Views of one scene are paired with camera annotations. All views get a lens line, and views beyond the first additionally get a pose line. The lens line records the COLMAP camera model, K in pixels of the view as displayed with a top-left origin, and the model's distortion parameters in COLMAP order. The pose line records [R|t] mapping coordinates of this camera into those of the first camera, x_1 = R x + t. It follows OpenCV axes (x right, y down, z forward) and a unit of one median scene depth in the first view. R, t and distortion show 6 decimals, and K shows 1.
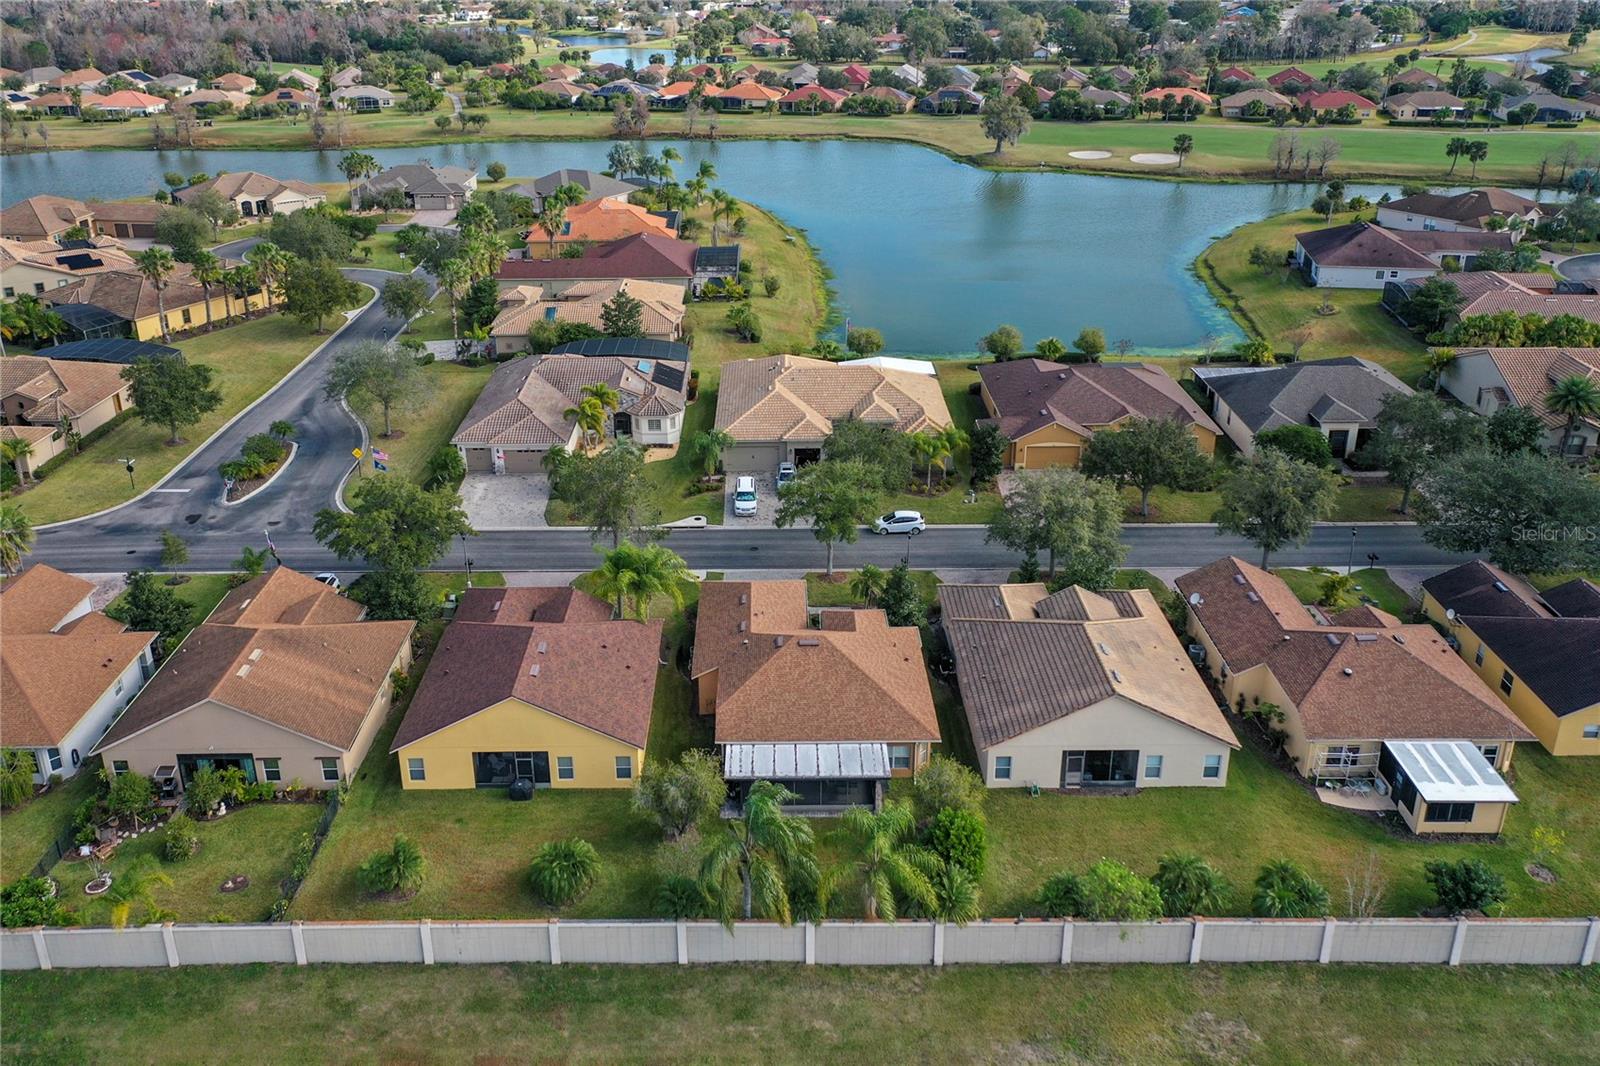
lens RADIAL K [[1275.9, 0, 800.0], [0, 1275.9, 533.0], [0, 0, 1]] dist [0.017503, 0.004124]
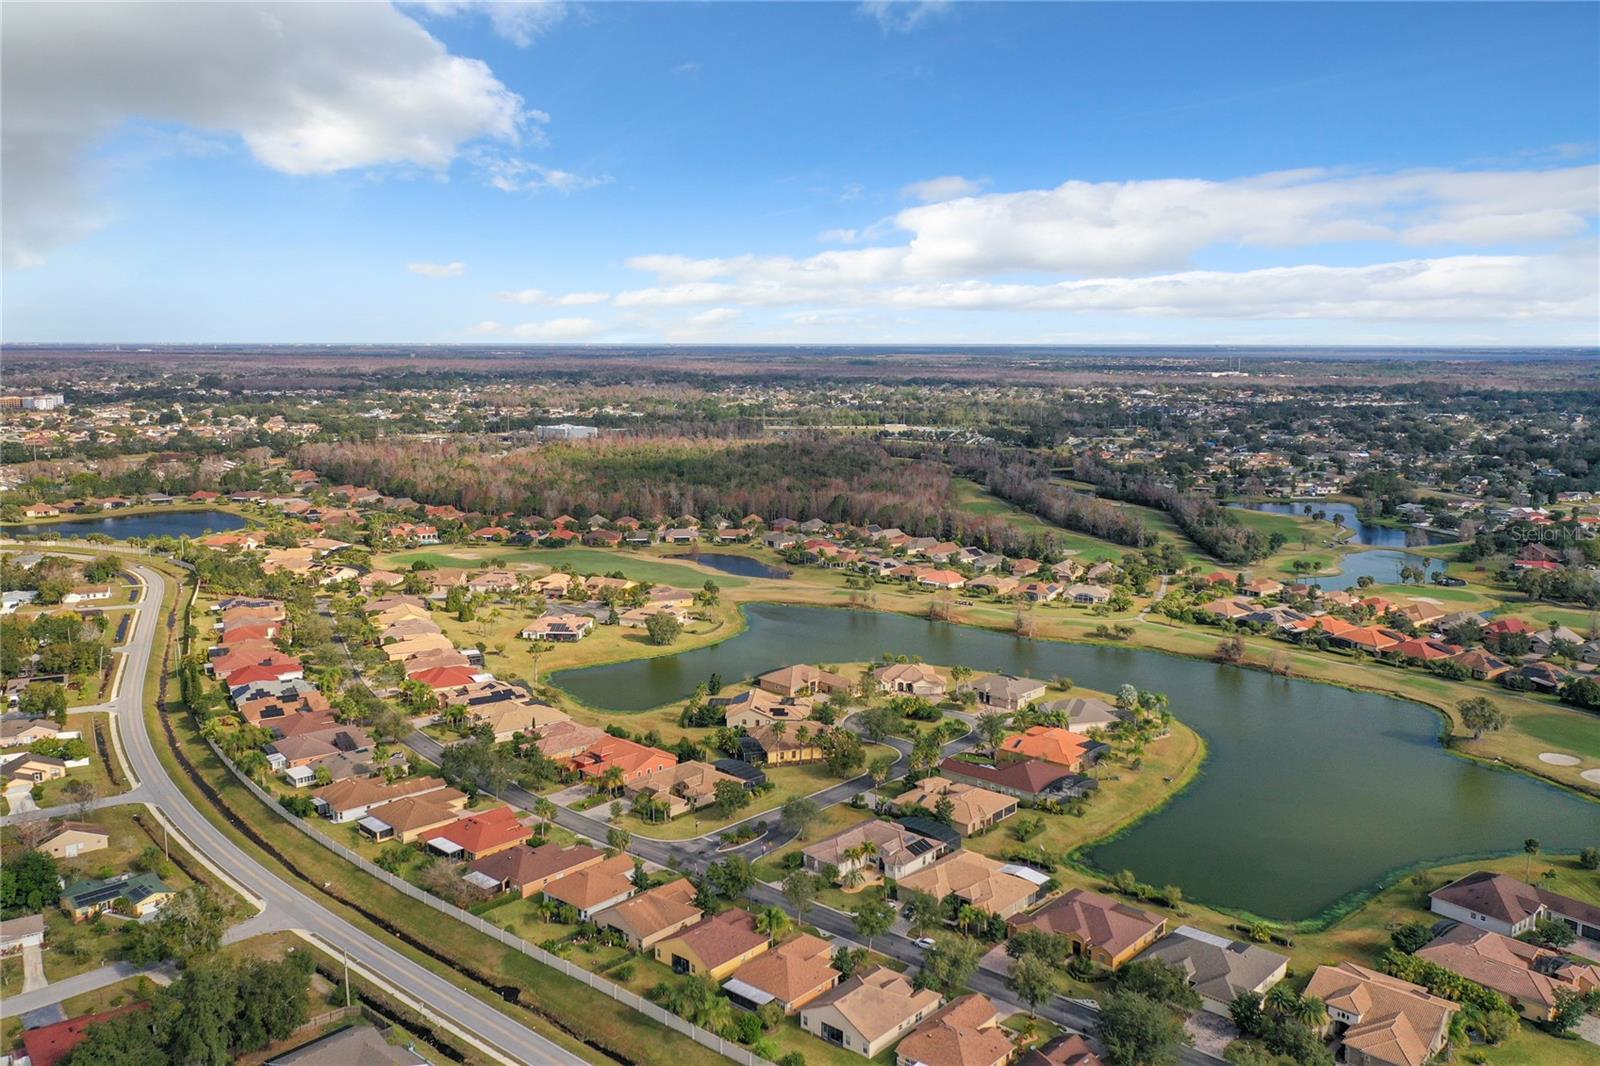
lens RADIAL K [[1275.9, 0, 800.0], [0, 1275.9, 533.0], [0, 0, 1]] dist [0.017503, 0.004124]
pose [[0.757419, 0.109430, -0.643694, 1.007628], [-0.294253, 0.937274, -0.186901, -0.156958], [0.582865, 0.330971, 0.742109, -0.776520]]
